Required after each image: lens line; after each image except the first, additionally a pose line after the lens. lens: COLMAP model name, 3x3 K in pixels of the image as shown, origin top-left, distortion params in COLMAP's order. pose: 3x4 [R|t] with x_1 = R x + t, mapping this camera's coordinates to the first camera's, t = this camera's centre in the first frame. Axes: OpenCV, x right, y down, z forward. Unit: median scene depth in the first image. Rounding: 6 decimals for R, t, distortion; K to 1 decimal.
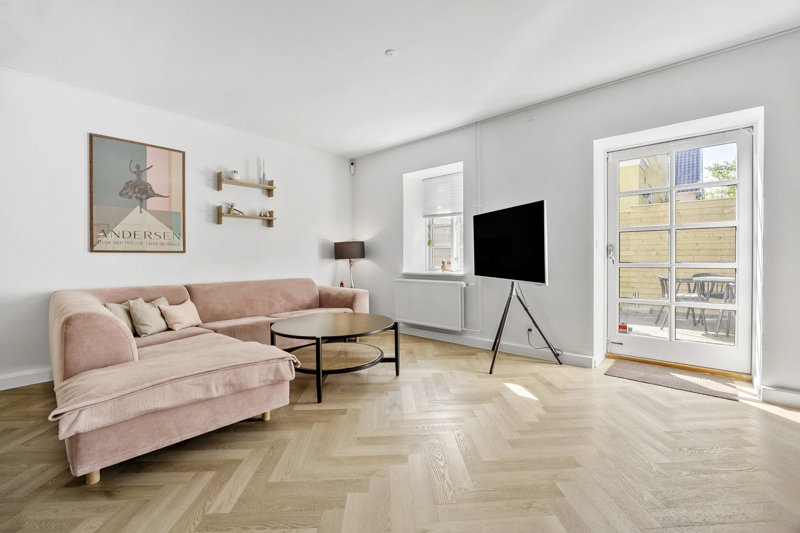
lens RADIAL K [[343.6, 0, 399.9], [0, 343.6, 261.9], [0, 0, 1]] dist [-0.020966, 0.000157]
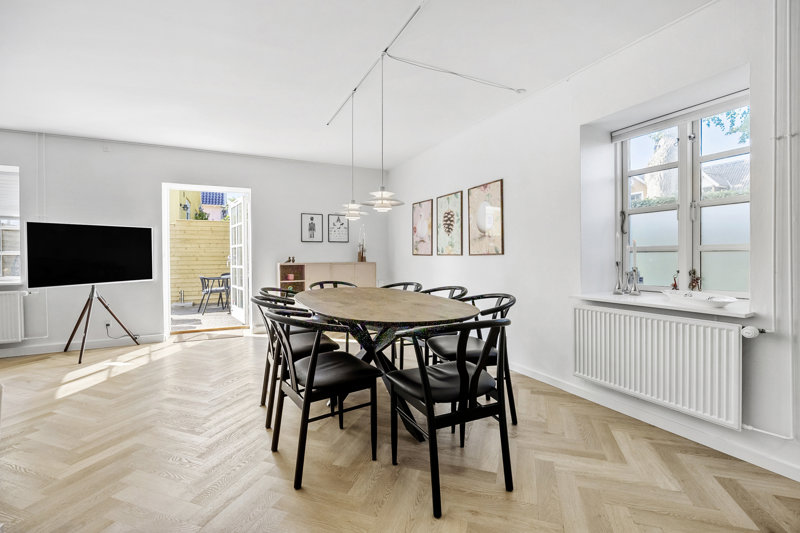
lens RADIAL K [[343.6, 0, 397.5], [0, 343.6, 258.2], [0, 0, 1]] dist [-0.020966, 0.000157]
pose [[0.368317, -0.001544, 0.929699, -0.327567], [0.022281, 0.999726, -0.007167, -0.003929], [-0.929433, 0.023354, 0.368251, -0.365293]]
